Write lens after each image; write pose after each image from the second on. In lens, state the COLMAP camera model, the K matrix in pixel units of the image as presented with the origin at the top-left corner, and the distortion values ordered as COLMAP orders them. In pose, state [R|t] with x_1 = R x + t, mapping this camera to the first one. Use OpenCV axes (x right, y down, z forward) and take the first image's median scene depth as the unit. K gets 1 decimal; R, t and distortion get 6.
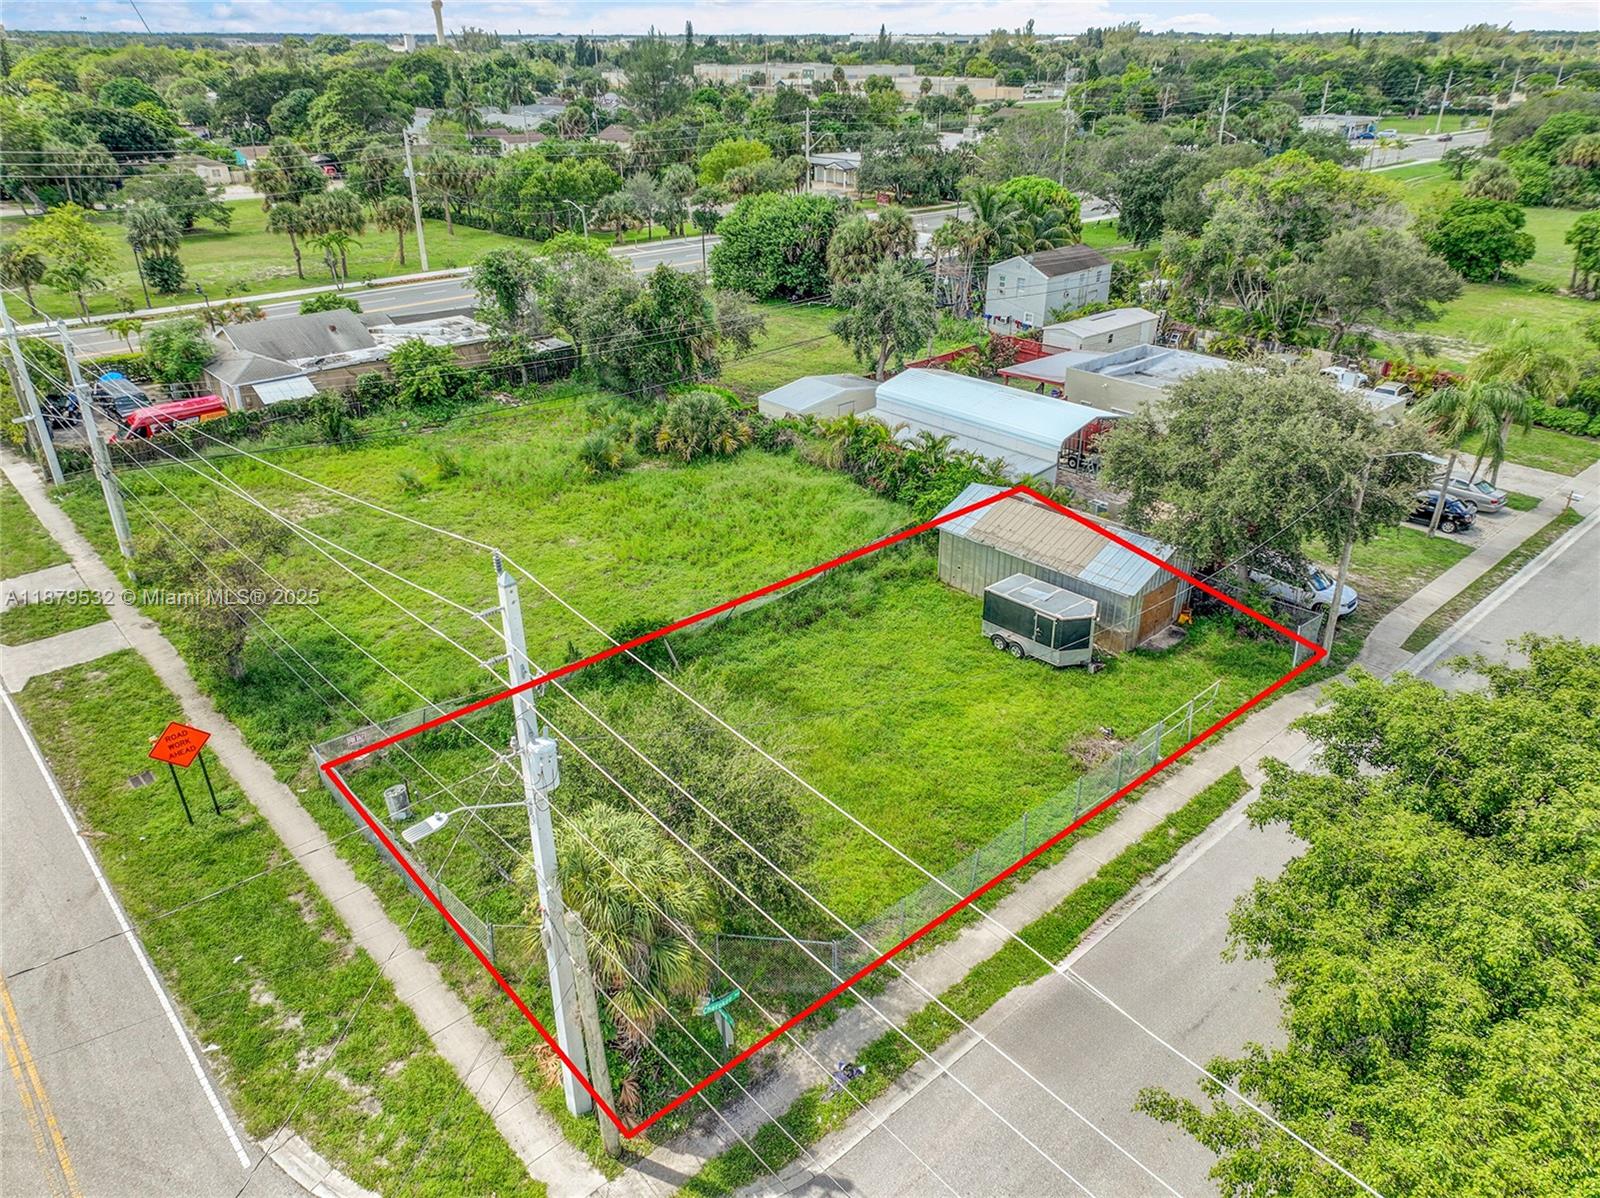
lens RADIAL K [[1122.2, 0, 801.3], [0, 1122.2, 600.1], [0, 0, 1]] dist [-0.005464, 0.021390]
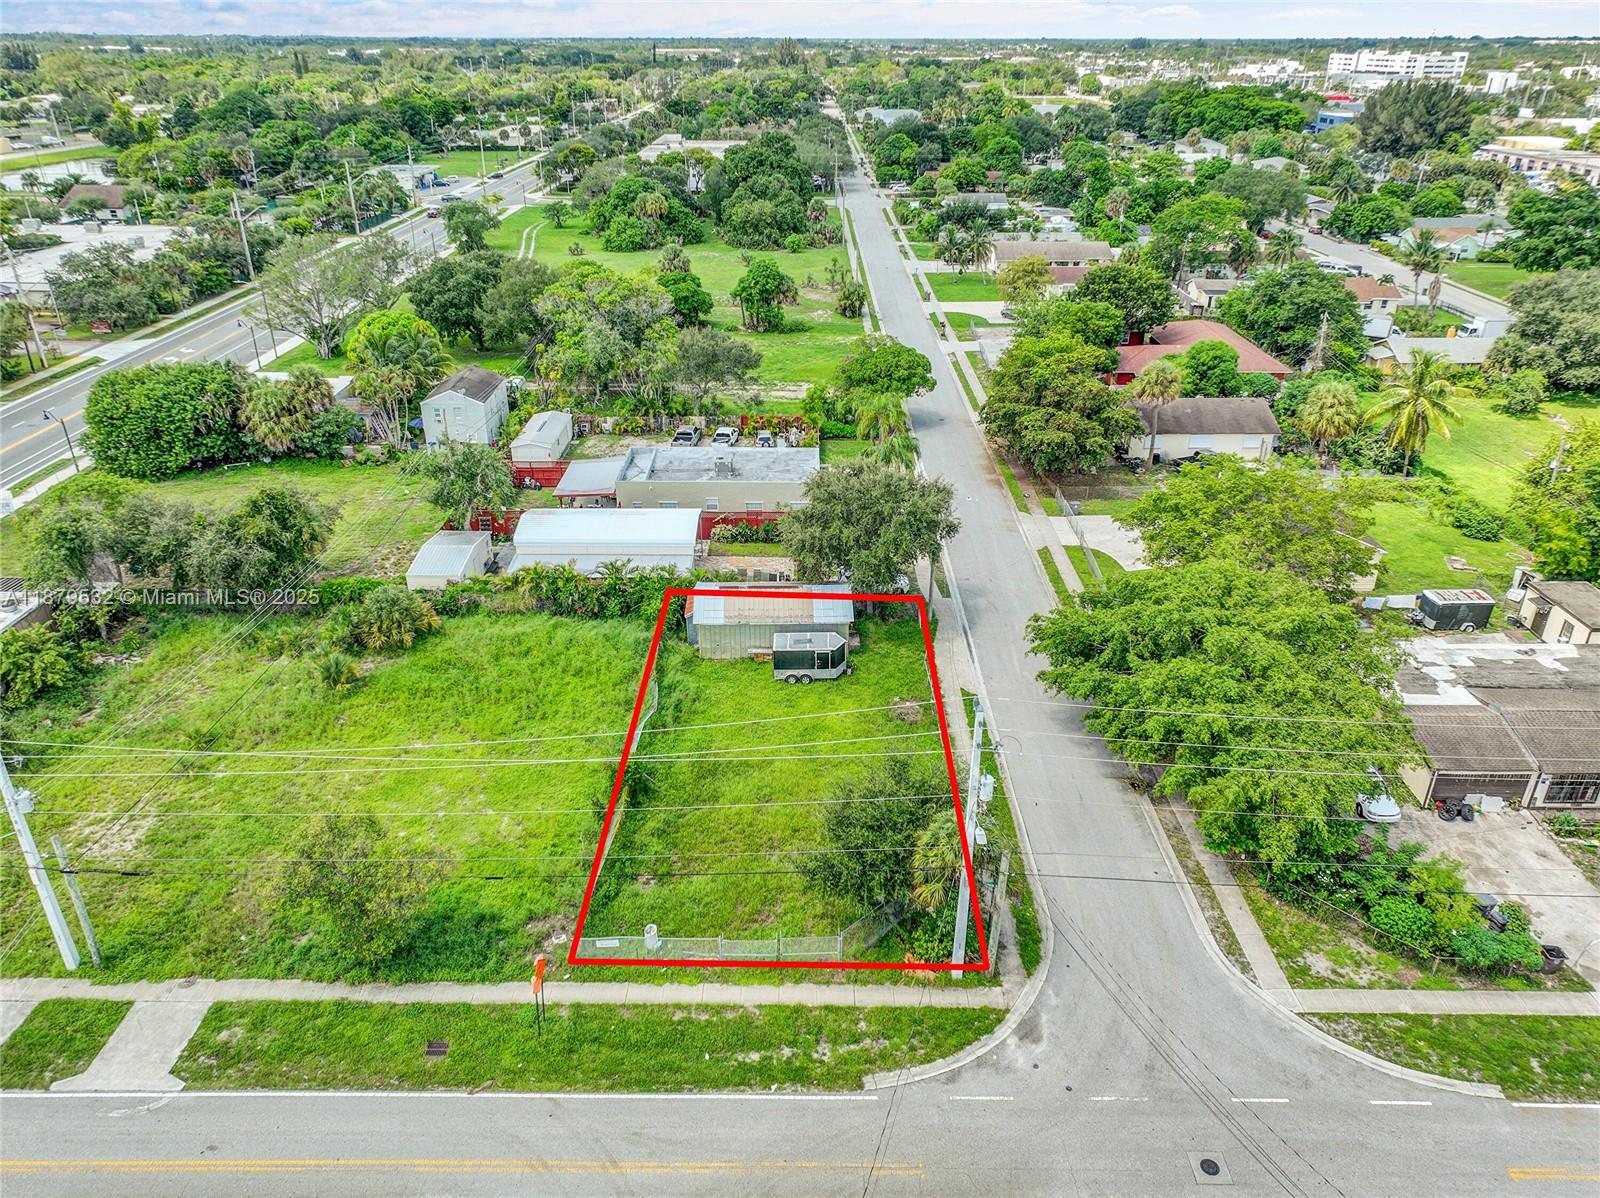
lens RADIAL K [[1122.2, 0, 796.3], [0, 1122.2, 593.9], [0, 0, 1]] dist [-0.005464, 0.021390]
pose [[0.677862, -0.326082, 0.658918, -0.800104], [0.329338, 0.935983, 0.124388, -0.262908], [-0.657297, 0.132688, 0.741859, -0.166757]]
